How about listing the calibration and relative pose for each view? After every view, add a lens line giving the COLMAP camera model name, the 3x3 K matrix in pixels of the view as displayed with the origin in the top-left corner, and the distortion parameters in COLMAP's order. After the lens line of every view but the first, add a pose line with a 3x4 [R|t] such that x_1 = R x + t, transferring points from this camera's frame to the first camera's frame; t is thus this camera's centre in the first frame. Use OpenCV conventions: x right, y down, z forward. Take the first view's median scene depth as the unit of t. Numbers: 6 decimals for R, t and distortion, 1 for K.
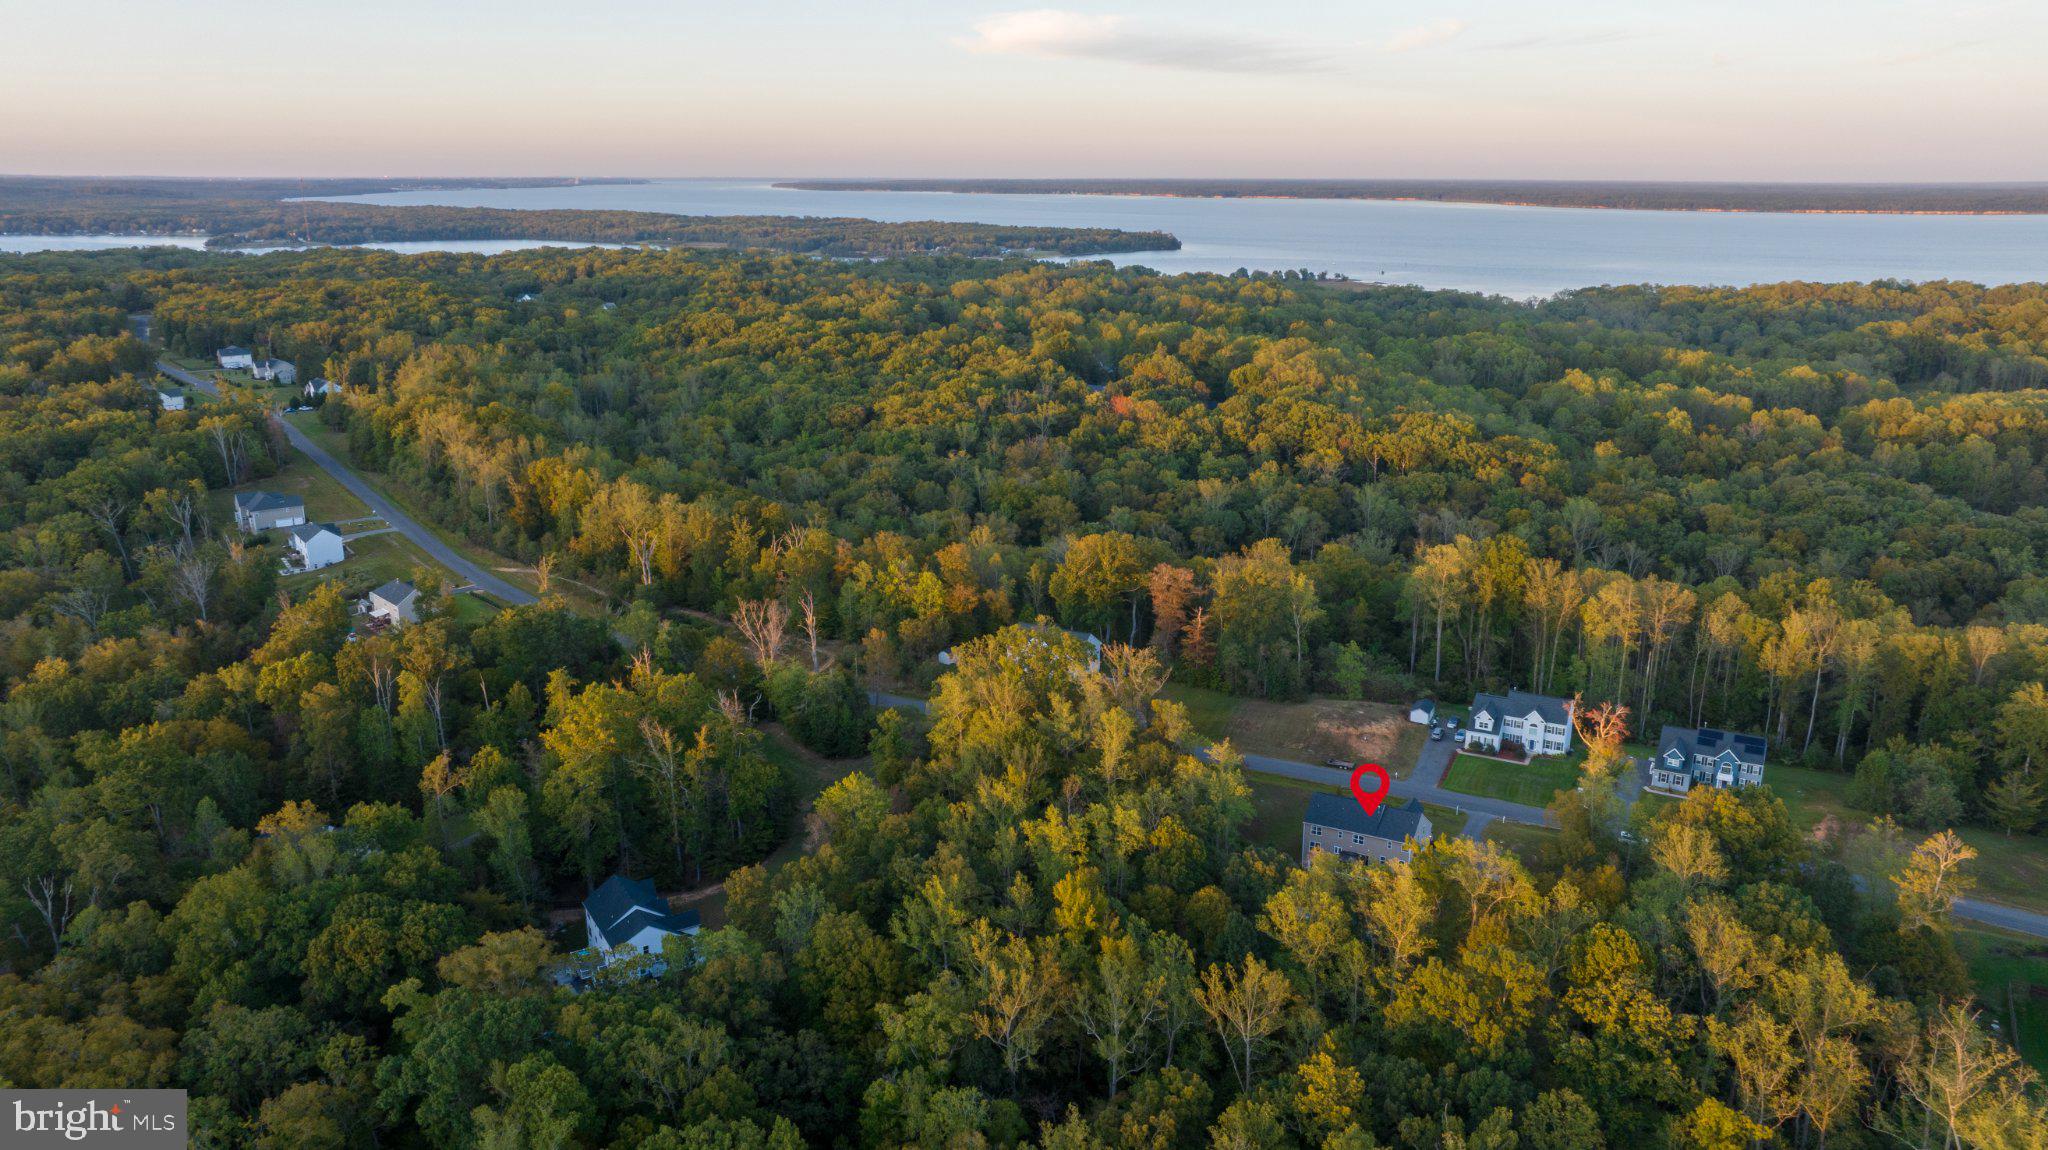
lens RADIAL K [[1439.8, 0, 1037.3], [0, 1439.8, 574.0], [0, 0, 1]] dist [-0.028035, 0.023198]
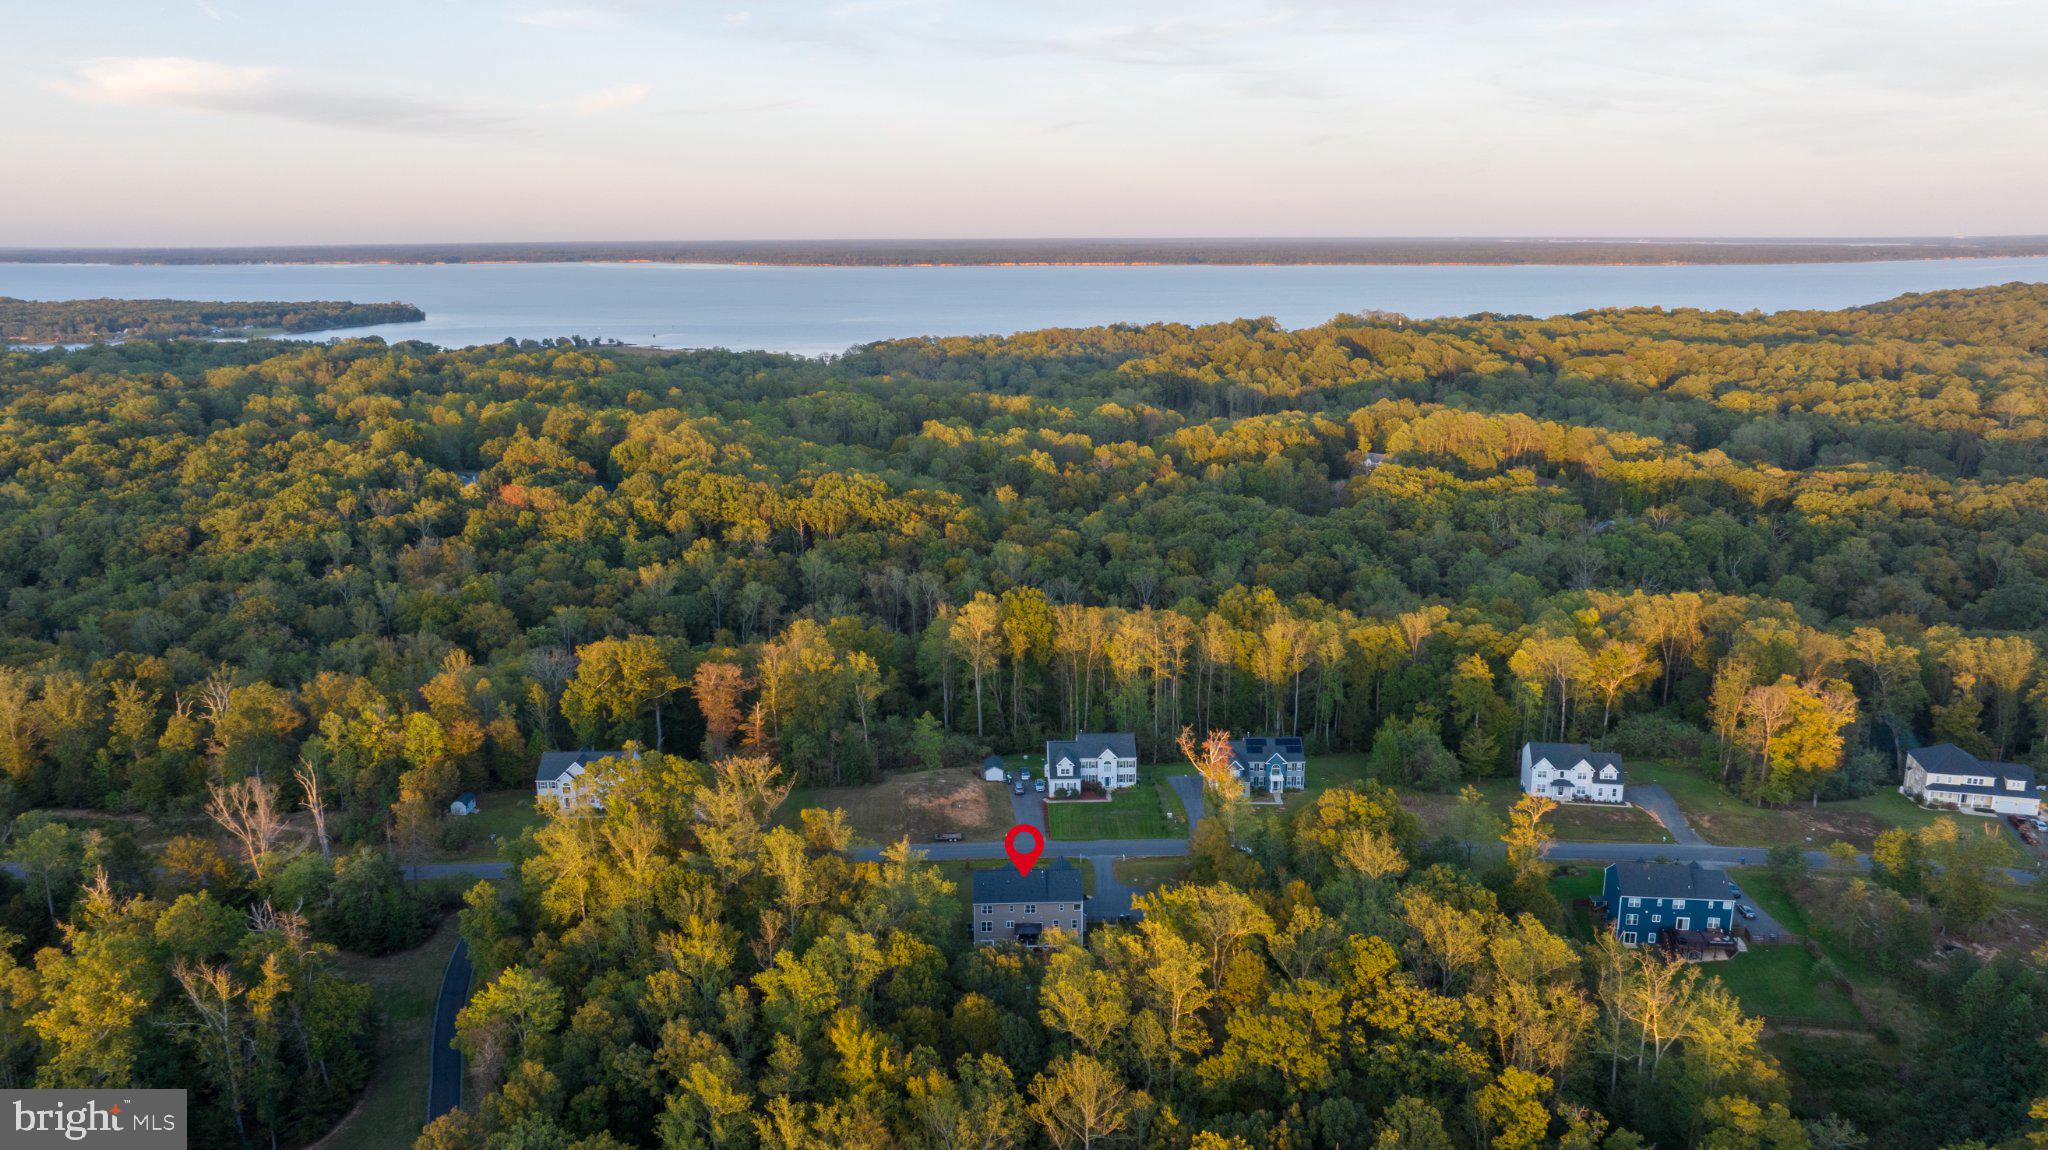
lens RADIAL K [[1439.8, 0, 1037.3], [0, 1439.8, 574.0], [0, 0, 1]] dist [-0.028035, 0.023198]
pose [[0.870851, -0.119429, 0.476818, -0.103588], [0.138718, 0.990318, -0.005305, -0.018635], [-0.471568, 0.070763, 0.878986, 0.047929]]
